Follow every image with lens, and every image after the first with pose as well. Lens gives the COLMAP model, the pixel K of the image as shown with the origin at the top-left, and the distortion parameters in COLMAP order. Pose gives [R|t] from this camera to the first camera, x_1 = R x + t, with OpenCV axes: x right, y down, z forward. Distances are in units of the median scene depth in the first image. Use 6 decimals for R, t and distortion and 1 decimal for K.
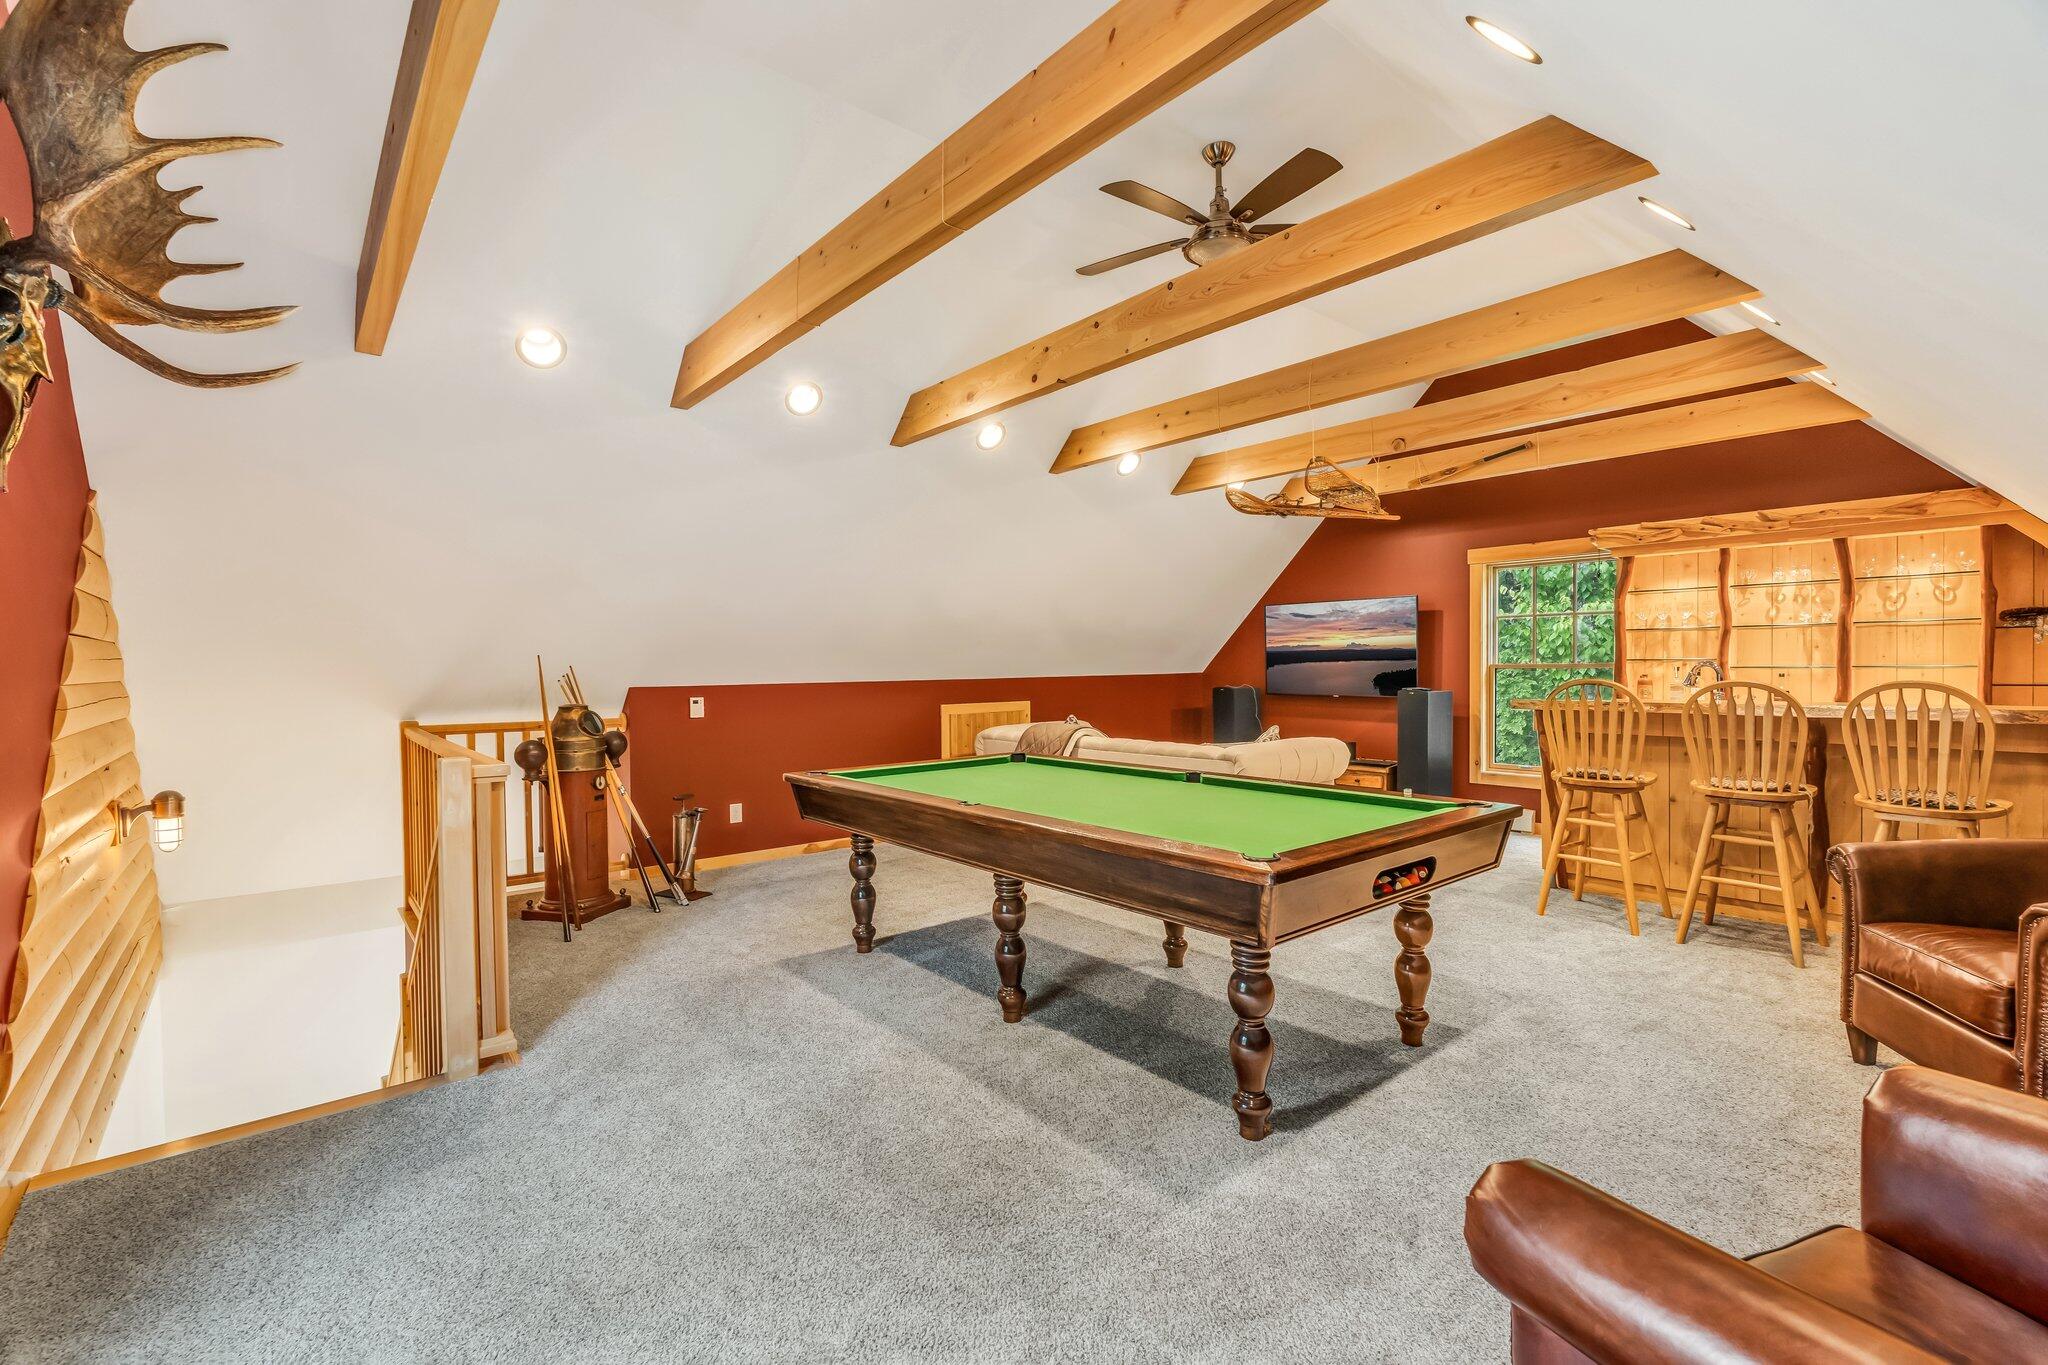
lens RADIAL K [[888.4, 0, 1024.1], [0, 888.4, 683.7], [0, 0, 1]] dist [0.002950, 0.000203]
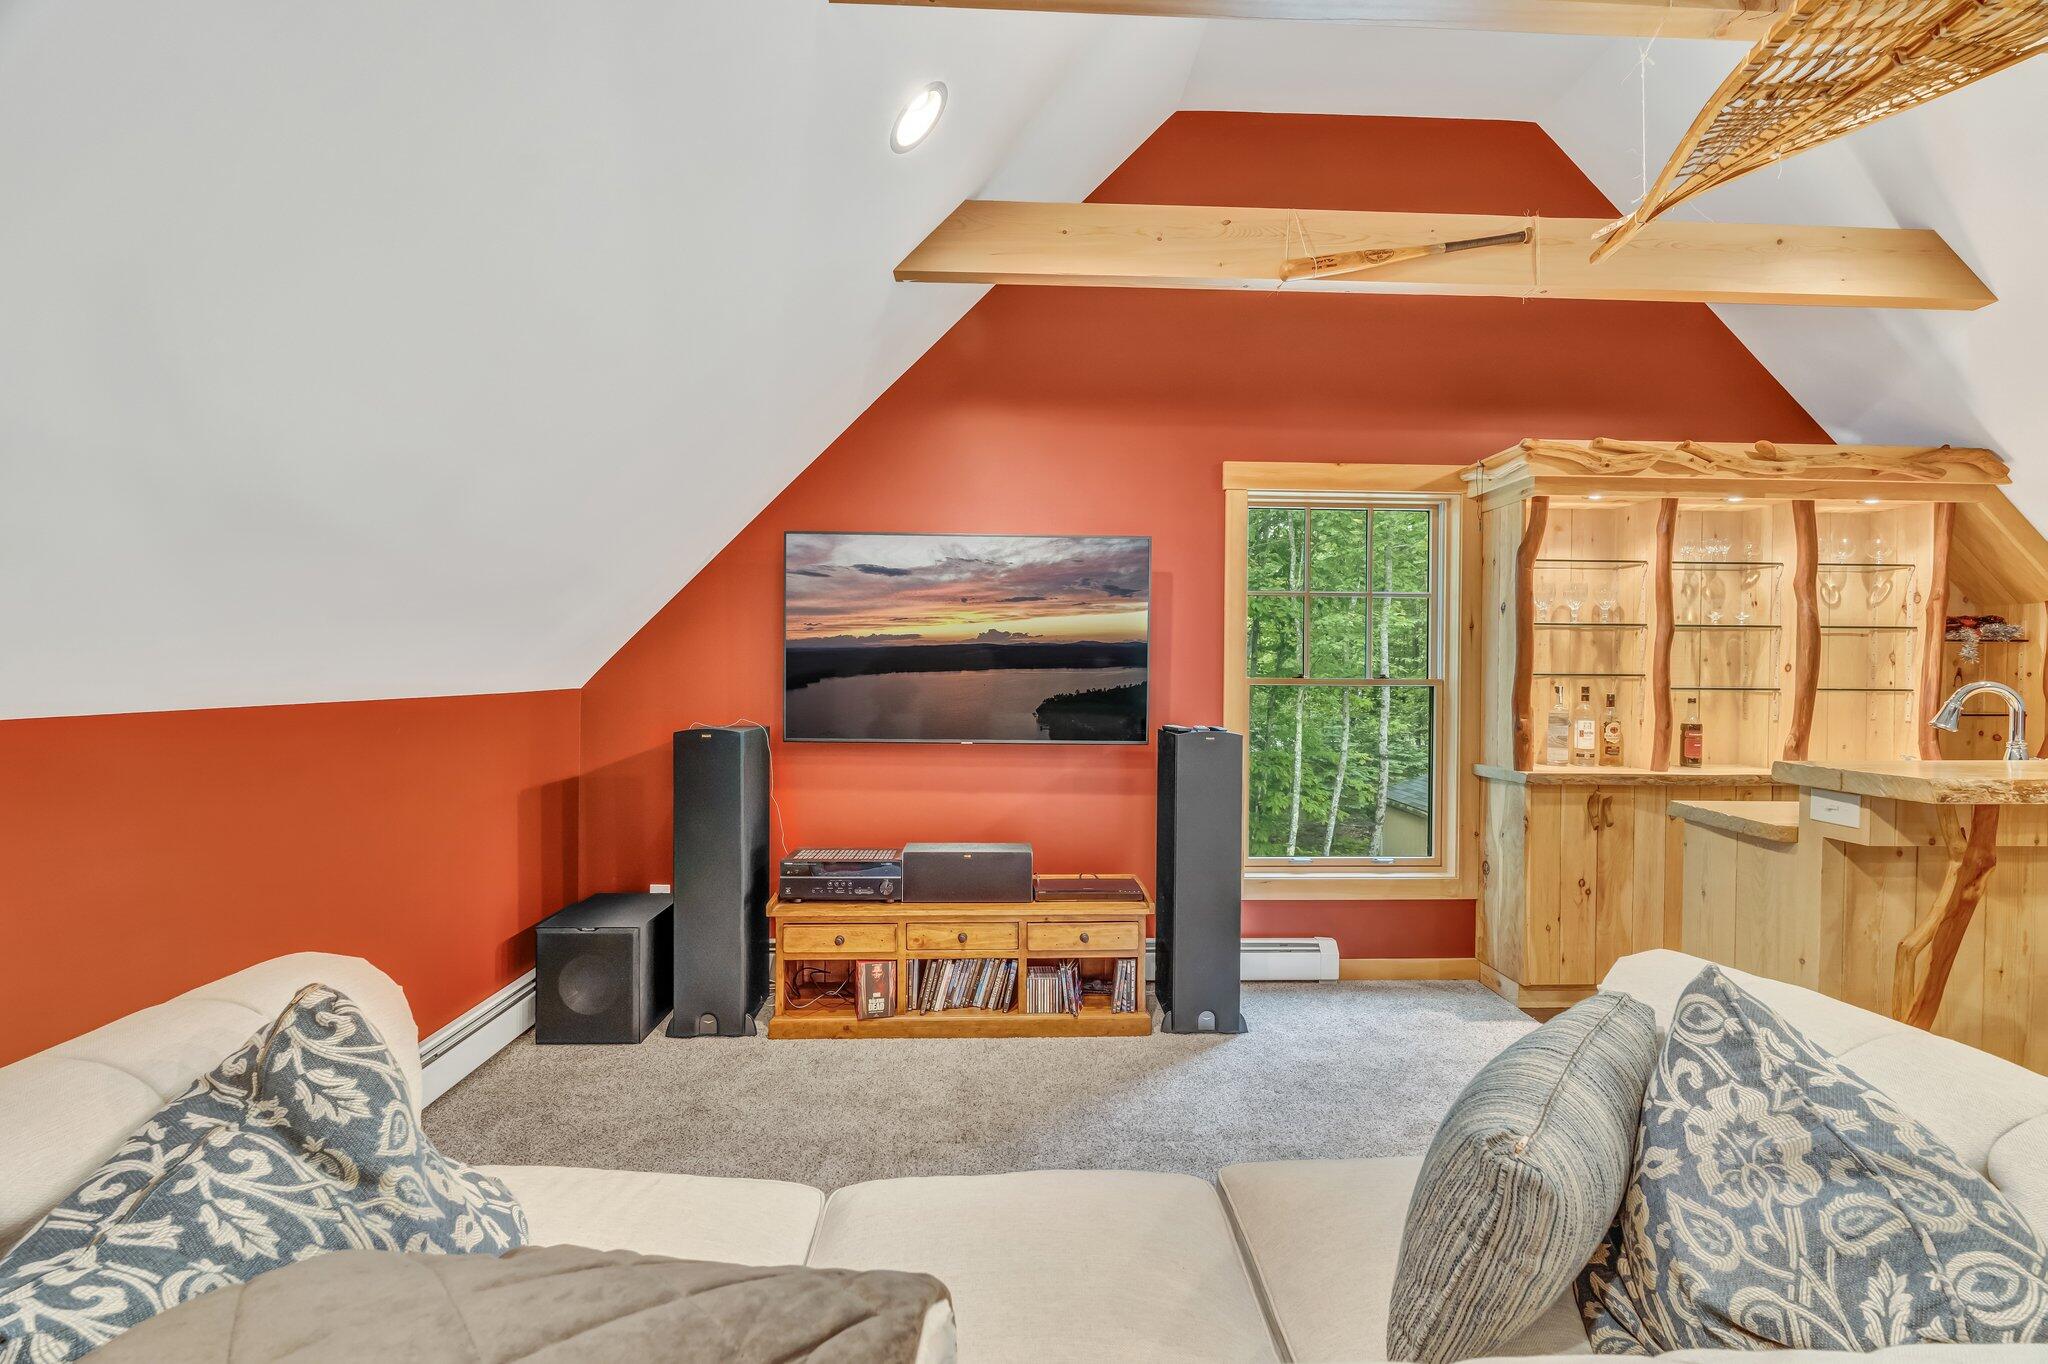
lens RADIAL K [[888.4, 0, 1024.7], [0, 888.4, 673.2], [0, 0, 1]] dist [0.002950, 0.000203]
pose [[0.622911, -0.003985, 0.782283, 0.016482], [0.003826, 0.999991, 0.002048, -0.028795], [-0.782283, 0.001718, 0.622920, 0.822090]]
